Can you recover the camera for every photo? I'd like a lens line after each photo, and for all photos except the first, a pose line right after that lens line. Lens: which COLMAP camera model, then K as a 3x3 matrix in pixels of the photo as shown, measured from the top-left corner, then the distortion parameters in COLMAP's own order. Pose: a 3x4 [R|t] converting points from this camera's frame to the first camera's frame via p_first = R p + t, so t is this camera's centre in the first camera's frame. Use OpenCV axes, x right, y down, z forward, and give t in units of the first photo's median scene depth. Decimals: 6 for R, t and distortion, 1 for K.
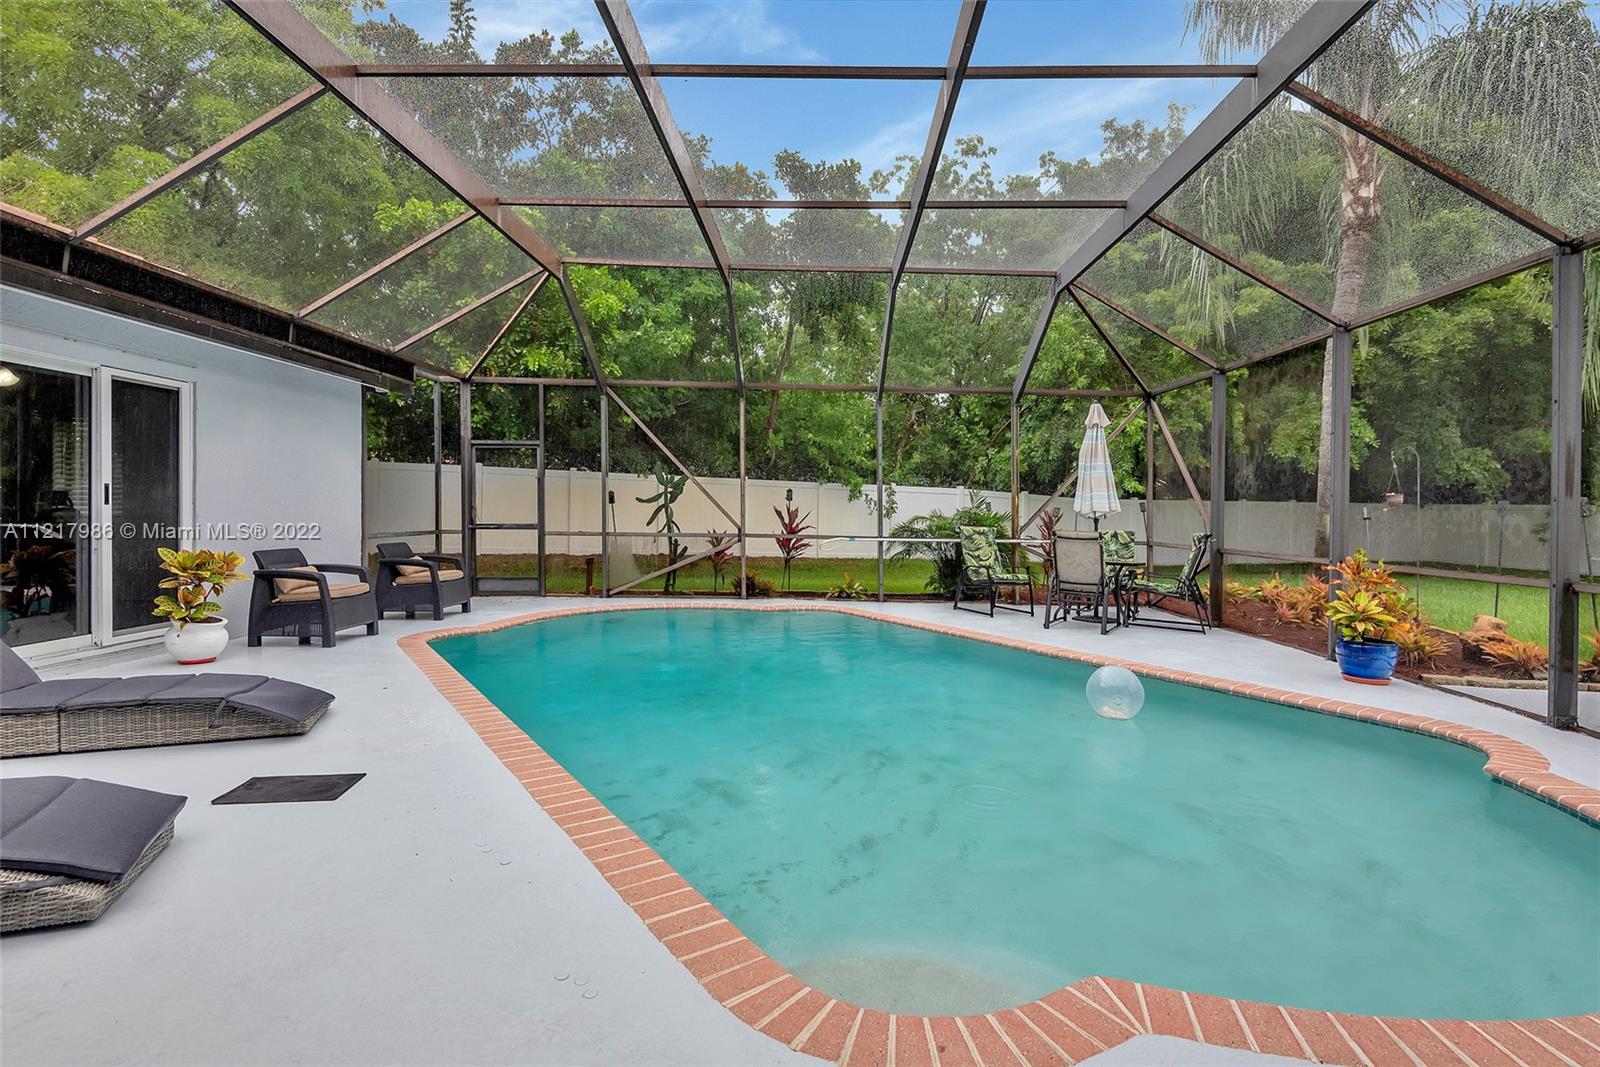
lens RADIAL K [[768.7, 0, 802.3], [0, 768.7, 523.1], [0, 0, 1]] dist [-0.004130, -0.000788]
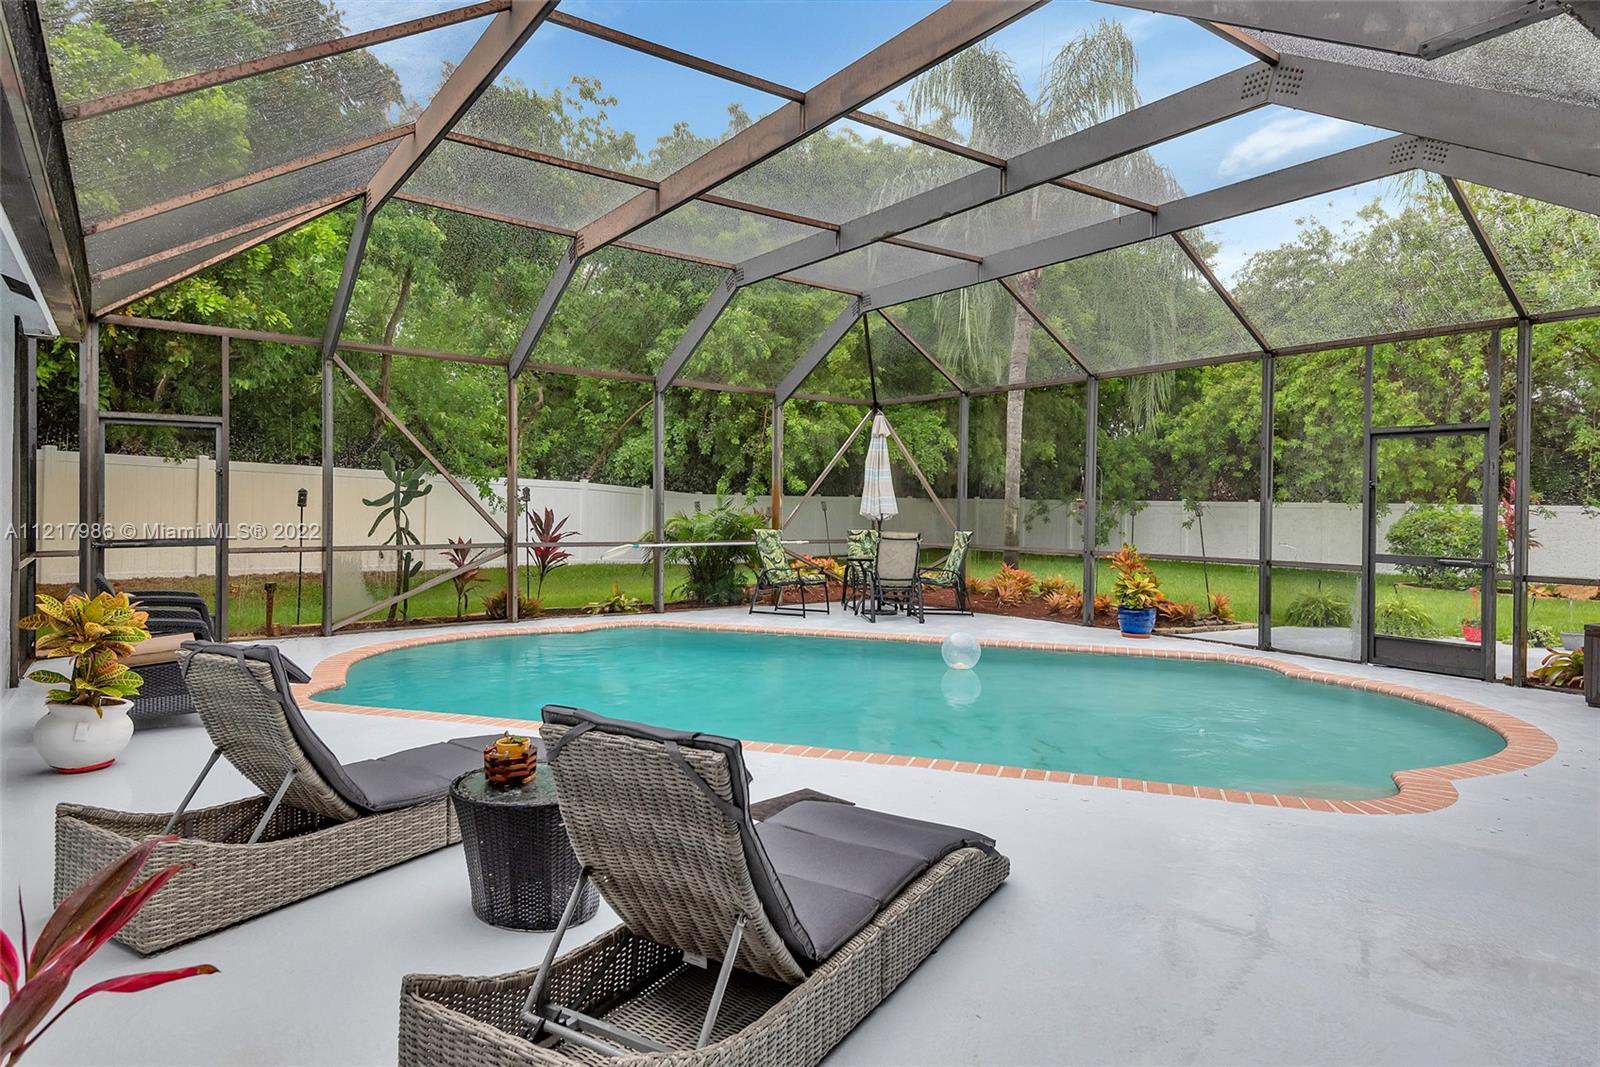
lens RADIAL K [[938.7, 0, 804.2], [0, 938.7, 527.5], [0, 0, 1]] dist [0.029602, -0.000135]
pose [[0.799698, -0.018130, 0.600129, -0.434682], [0.011752, 0.999825, 0.014545, -0.014389], [-0.600288, -0.004579, 0.799771, -0.004760]]
